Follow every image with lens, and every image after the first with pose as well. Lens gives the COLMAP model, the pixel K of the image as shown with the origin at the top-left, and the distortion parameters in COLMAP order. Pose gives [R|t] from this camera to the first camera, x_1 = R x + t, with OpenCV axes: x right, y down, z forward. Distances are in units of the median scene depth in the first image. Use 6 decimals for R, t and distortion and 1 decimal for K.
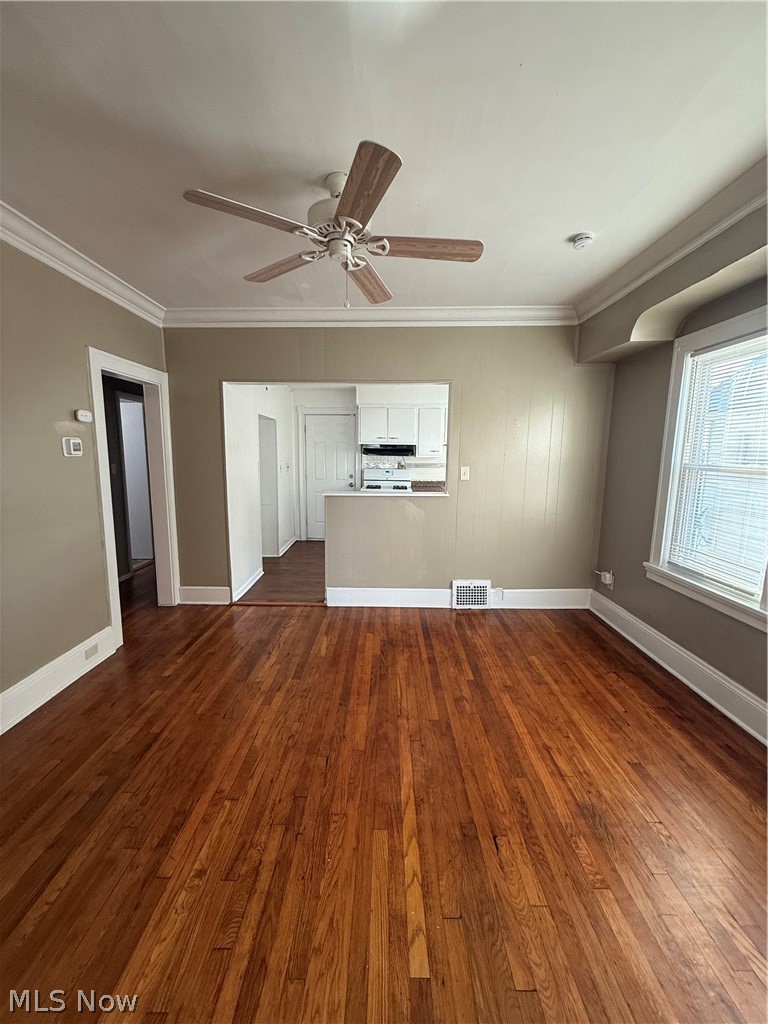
lens RADIAL K [[411.6, 0, 382.6], [0, 411.6, 511.4], [0, 0, 1]] dist [0.001908, 0.000946]
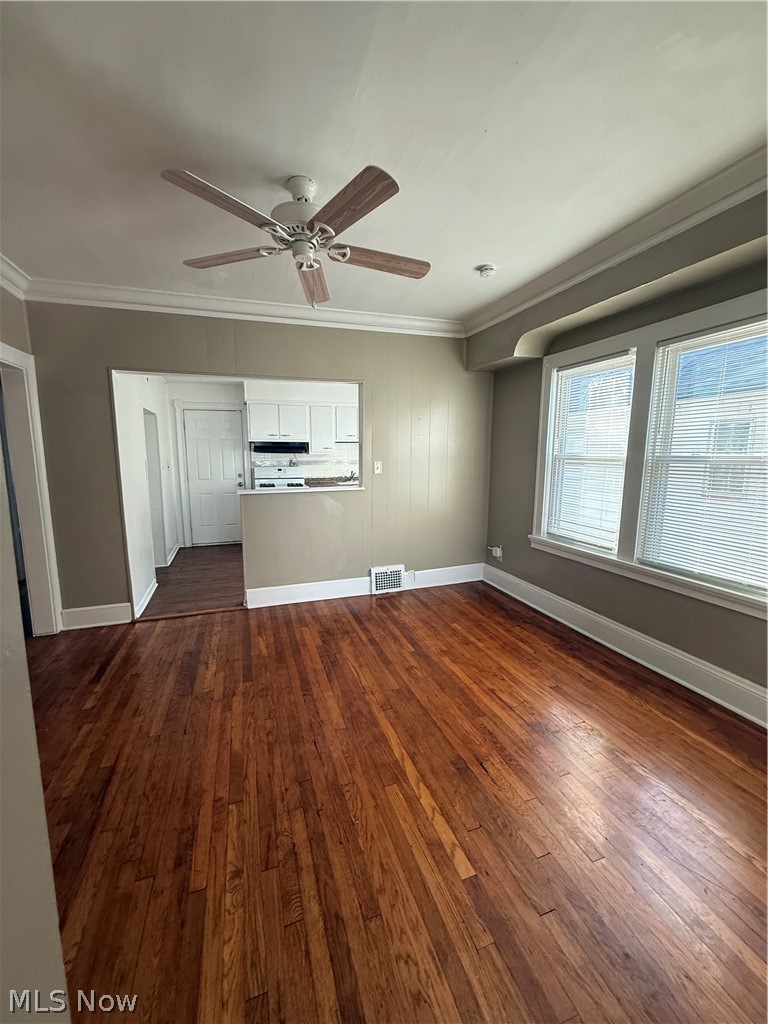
lens RADIAL K [[411.6, 0, 384.4], [0, 411.6, 511.5], [0, 0, 1]] dist [0.001908, 0.000946]
pose [[0.940615, -0.059342, 0.334249, -0.228452], [0.058092, 0.998217, 0.013744, 0.012451], [-0.334468, 0.006489, 0.942385, -0.030557]]
